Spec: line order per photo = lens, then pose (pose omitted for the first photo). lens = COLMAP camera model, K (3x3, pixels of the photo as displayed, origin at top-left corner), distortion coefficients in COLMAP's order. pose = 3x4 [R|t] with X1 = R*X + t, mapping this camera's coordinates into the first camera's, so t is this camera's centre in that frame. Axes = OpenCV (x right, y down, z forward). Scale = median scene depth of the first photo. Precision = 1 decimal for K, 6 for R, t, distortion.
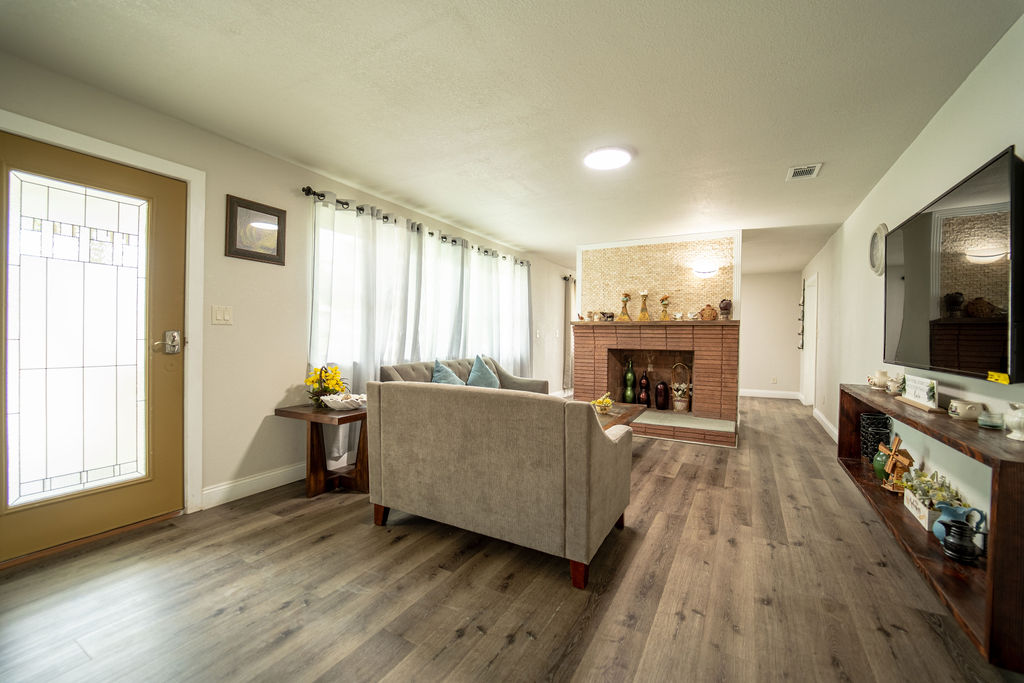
lens RADIAL K [[416.0, 0, 513.9], [0, 416.0, 340.9], [0, 0, 1]] dist [-0.024271, 0.000513]
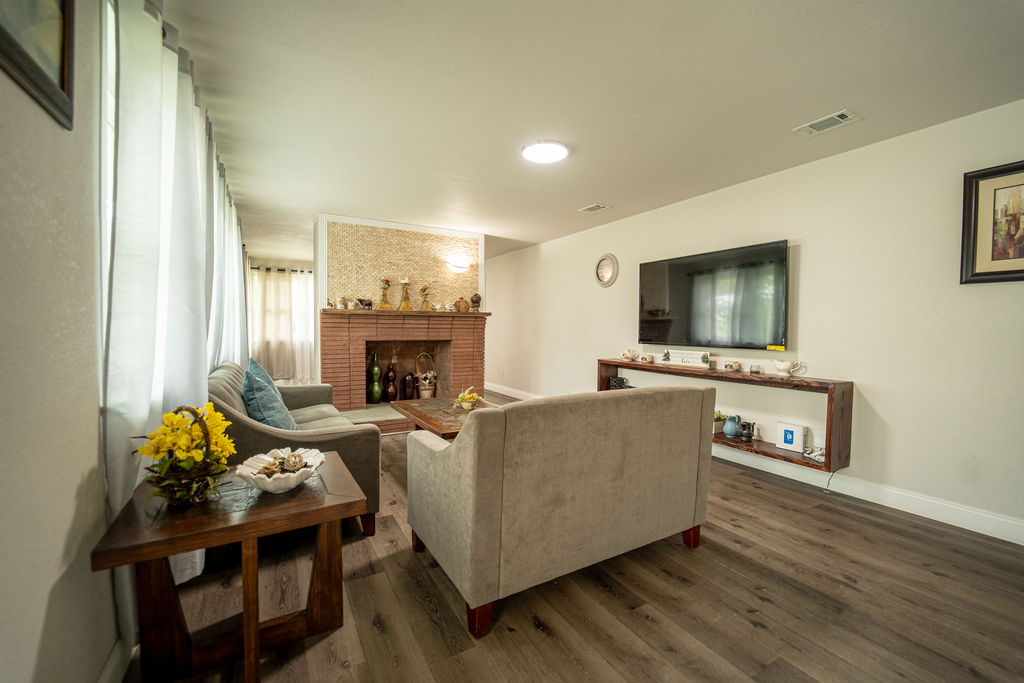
lens RADIAL K [[416.0, 0, 513.9], [0, 416.0, 340.9], [0, 0, 1]] dist [-0.024271, 0.000513]
pose [[0.513197, -0.035079, 0.857554, -0.426905], [0.009358, 0.999334, 0.035278, -0.011102], [-0.858220, -0.010080, 0.513183, 0.335390]]
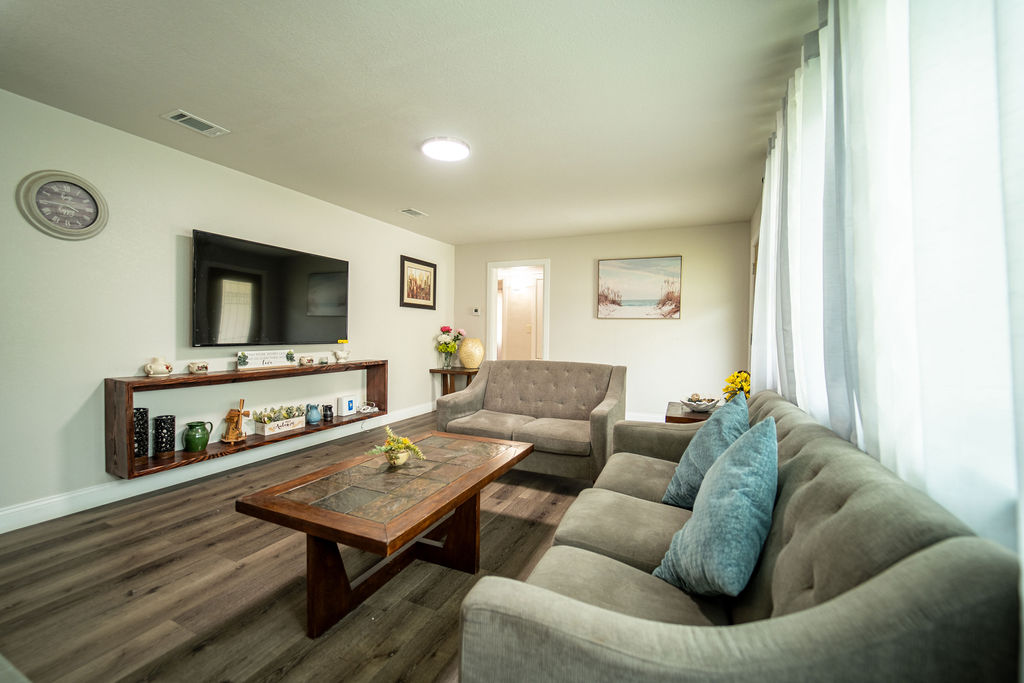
lens RADIAL K [[416.0, 0, 513.9], [0, 416.0, 340.9], [0, 0, 1]] dist [-0.024271, 0.000513]
pose [[-0.996107, -0.021625, -0.085461, 0.084434], [-0.024573, 0.999133, 0.033595, -0.011808], [0.084661, 0.035564, -0.995775, 1.239663]]
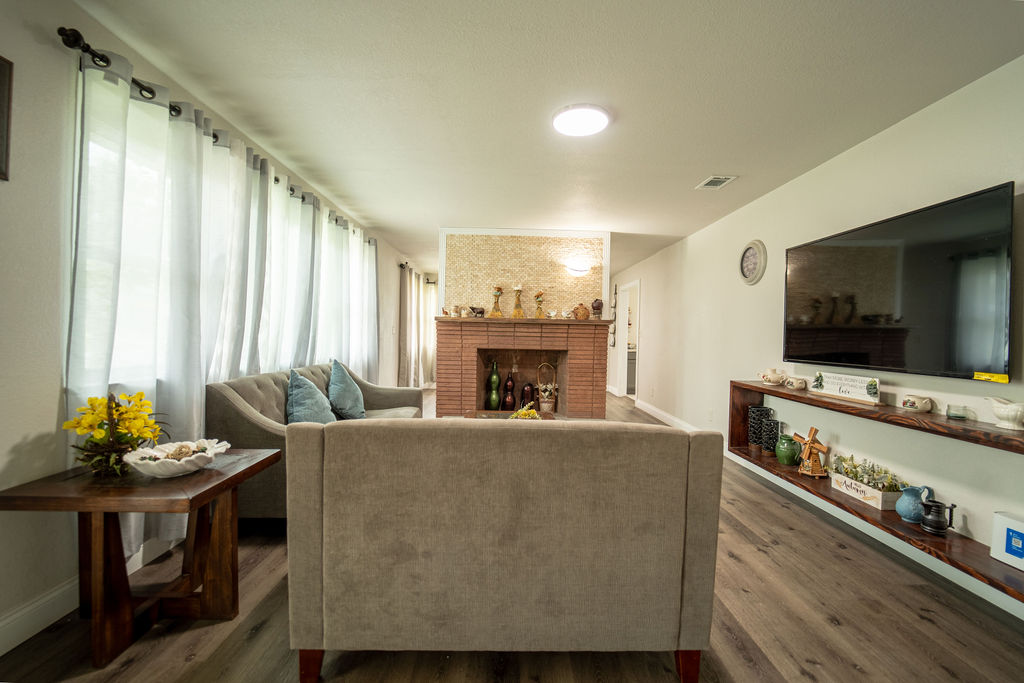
lens RADIAL K [[428.8, 0, 514.4], [0, 428.8, 340.4], [0, 0, 1]] dist [-0.024787, 0.000689]
pose [[0.864646, 0.000125, 0.502381, -0.193143], [-0.003962, 0.999971, 0.006570, -0.005866], [-0.502365, -0.007671, 0.864622, 0.203742]]
